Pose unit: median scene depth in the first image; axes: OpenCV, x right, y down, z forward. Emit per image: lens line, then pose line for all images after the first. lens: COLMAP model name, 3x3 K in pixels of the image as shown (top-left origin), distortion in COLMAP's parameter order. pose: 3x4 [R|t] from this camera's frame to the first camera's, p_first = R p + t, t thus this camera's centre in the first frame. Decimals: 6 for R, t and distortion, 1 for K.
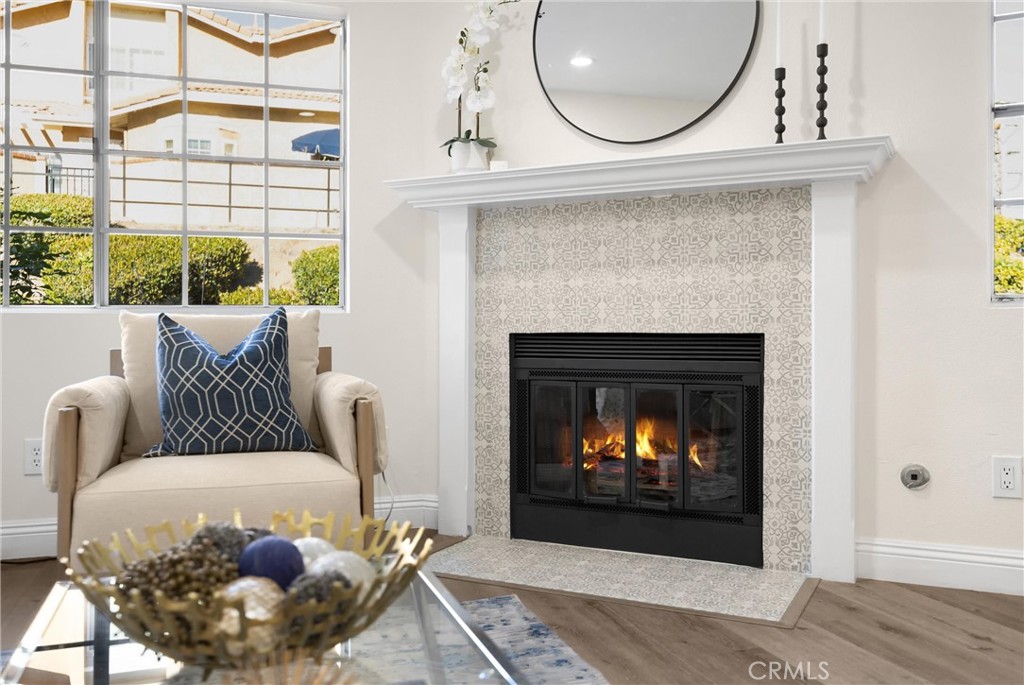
lens RADIAL K [[875.4, 0, 512.0], [0, 875.4, 342.5], [0, 0, 1]] dist [-0.004529, -0.001600]
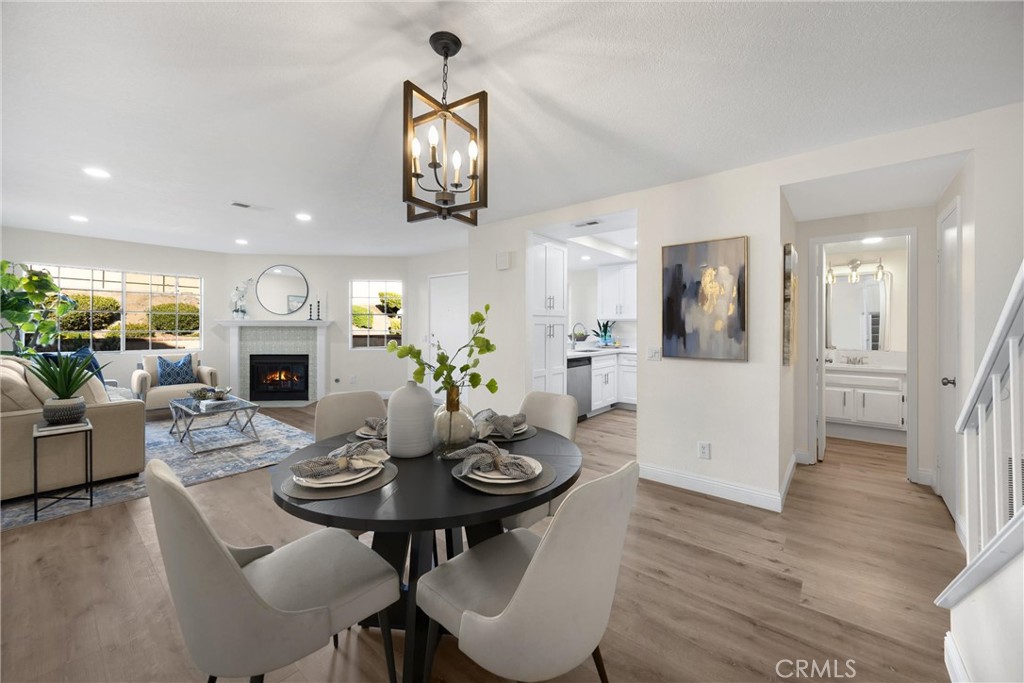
lens RADIAL K [[394.1, 0, 517.1], [0, 394.1, 329.3], [0, 0, 1]] dist [-0.000187, -0.000031]
pose [[0.847034, 0.002879, 0.531531, 0.093066], [0.001316, 0.999971, -0.007514, -0.135649], [-0.531537, 0.007064, 0.847006, -1.571026]]
